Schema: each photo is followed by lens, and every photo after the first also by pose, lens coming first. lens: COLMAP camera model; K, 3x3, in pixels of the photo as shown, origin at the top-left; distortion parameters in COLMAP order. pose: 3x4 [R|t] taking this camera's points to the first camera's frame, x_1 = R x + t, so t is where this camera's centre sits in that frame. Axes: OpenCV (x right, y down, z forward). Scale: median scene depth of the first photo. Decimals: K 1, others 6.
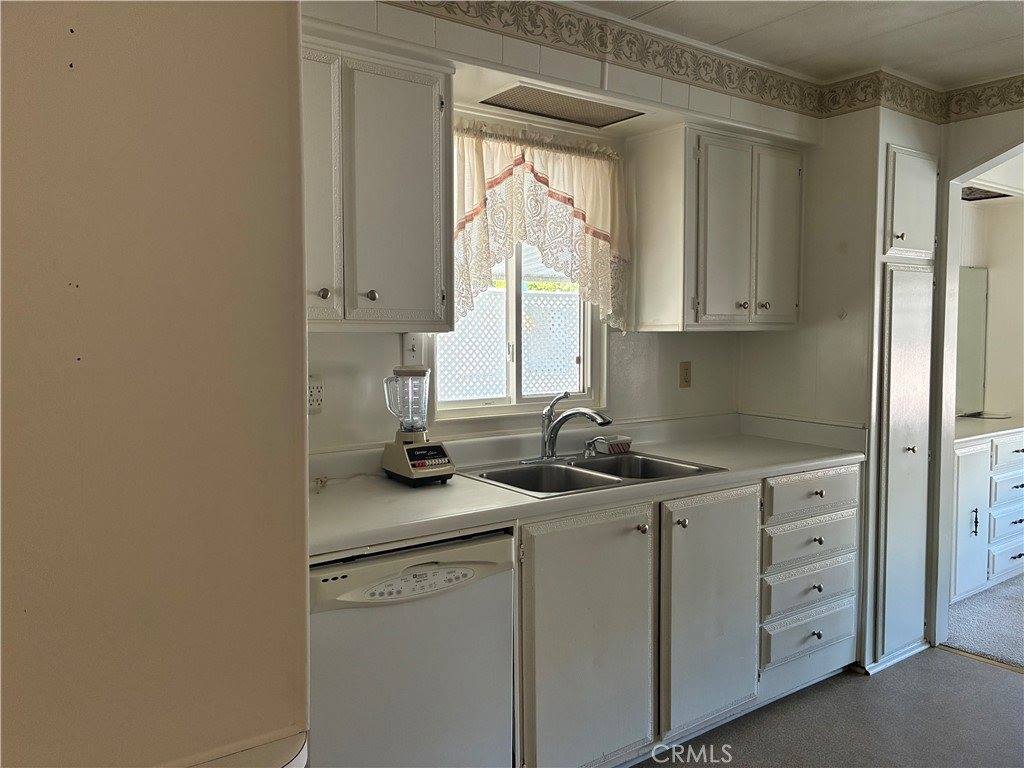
lens RADIAL K [[774.3, 0, 511.8], [0, 774.3, 381.1], [0, 0, 1]] dist [0.039336, -0.048804]
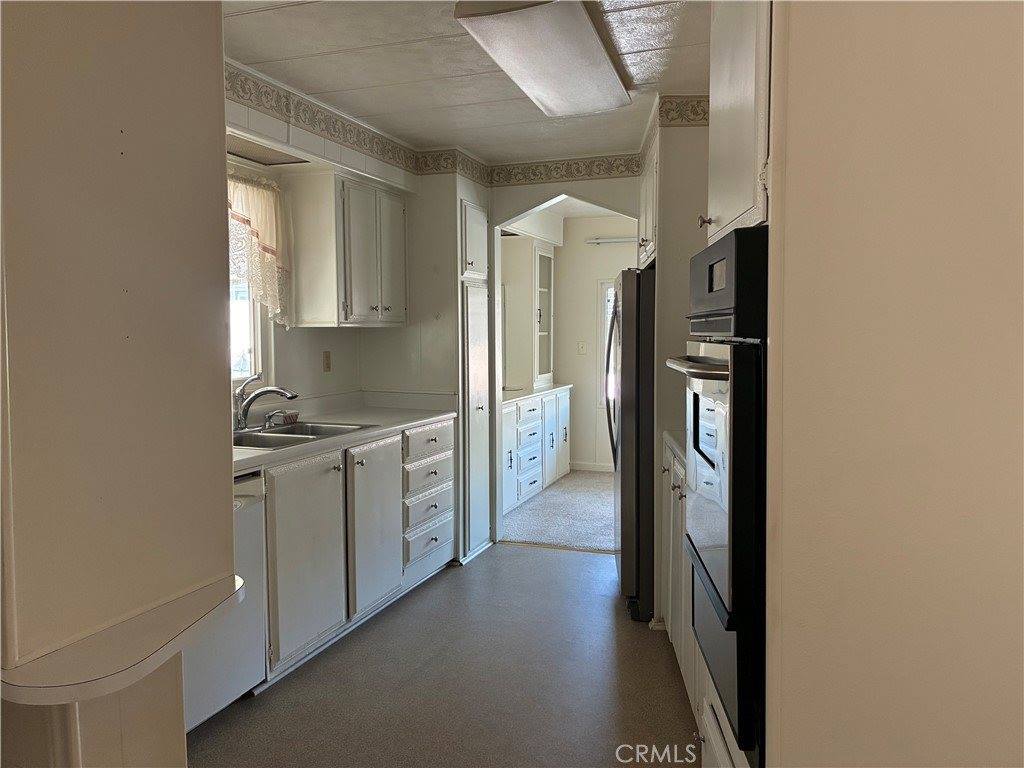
lens RADIAL K [[774.3, 0, 511.8], [0, 774.3, 381.1], [0, 0, 1]] dist [0.039336, -0.048804]
pose [[0.825701, -0.036933, 0.562898, -0.275828], [0.037519, 0.999240, 0.010527, 0.024783], [-0.562860, 0.012427, 0.826459, -0.255560]]
